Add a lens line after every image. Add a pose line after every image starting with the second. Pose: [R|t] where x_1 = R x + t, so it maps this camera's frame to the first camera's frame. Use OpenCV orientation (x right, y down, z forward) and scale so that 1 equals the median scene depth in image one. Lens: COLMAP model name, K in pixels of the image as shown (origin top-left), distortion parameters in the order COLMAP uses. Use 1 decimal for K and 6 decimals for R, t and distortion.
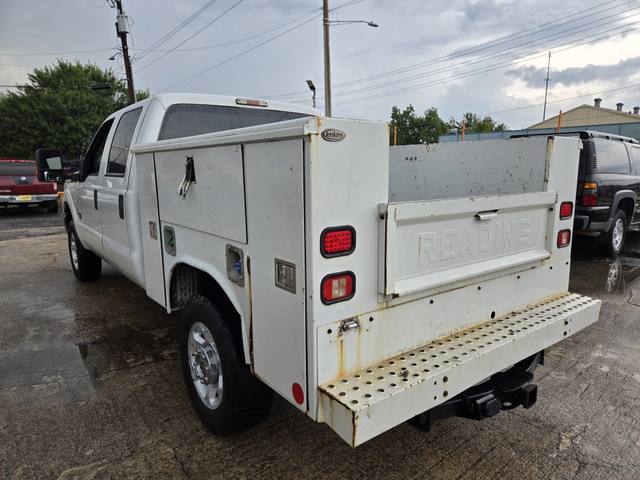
lens RADIAL K [[428.4, 0, 323.2], [0, 428.4, 250.1], [0, 0, 1]] dist [0.035010, -0.027648]
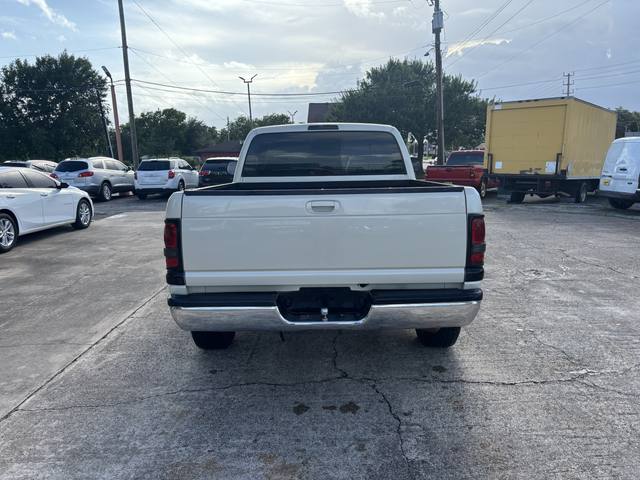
lens RADIAL K [[486.5, 0, 316.3], [0, 486.5, 239.6], [0, 0, 1]] dist [0.029307, -0.024637]
pose [[0.777828, 0.095222, -0.621222, 0.045911], [-0.105232, 0.994234, 0.020638, 0.004612], [0.619605, 0.049320, 0.783363, -0.039884]]
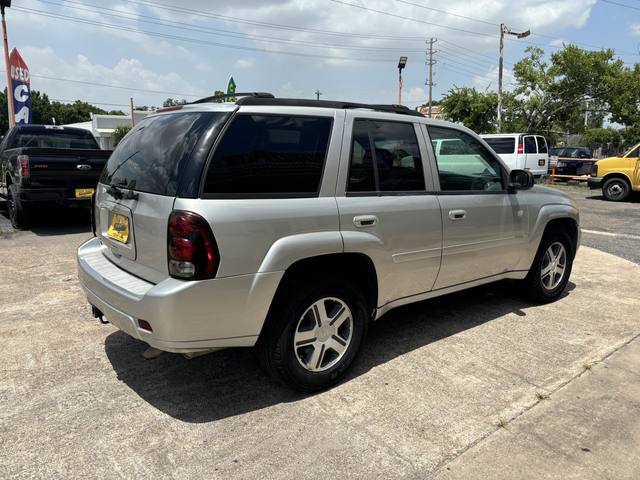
lens RADIAL K [[486.5, 0, 320.9], [0, 486.5, 242.7], [0, 0, 1]] dist [0.029307, -0.024637]
pose [[-0.030204, -0.191793, 0.980970, -0.125043], [0.187543, 0.962901, 0.194035, -0.012558], [-0.981792, 0.189835, 0.006886, 0.053045]]
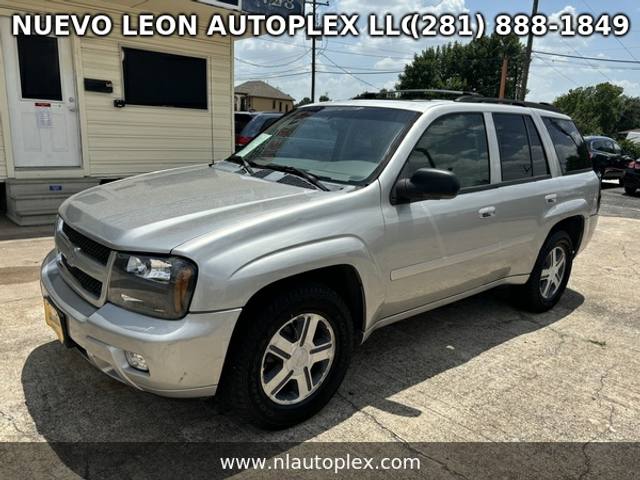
lens RADIAL K [[491.2, 0, 322.0], [0, 491.2, 238.4], [0, 0, 1]] dist [0.015237, -0.009862]
pose [[0.074587, 0.232933, -0.969628, 0.072768], [-0.247745, 0.946180, 0.208243, -0.006784], [0.965950, 0.224688, 0.128281, 0.018387]]
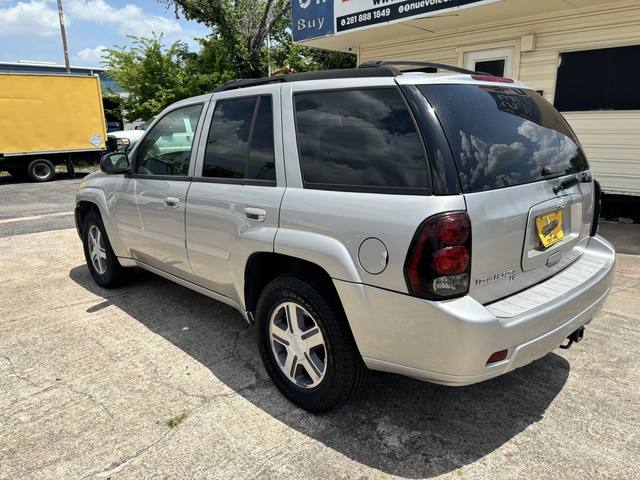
lens RADIAL K [[486.5, 0, 316.7], [0, 486.5, 241.1], [0, 0, 1]] dist [0.029307, -0.024637]
pose [[-0.993782, 0.038649, -0.104420, -0.019410], [-0.008301, 0.909492, 0.415639, -0.028632], [0.111034, 0.413921, -0.903516, 0.131975]]
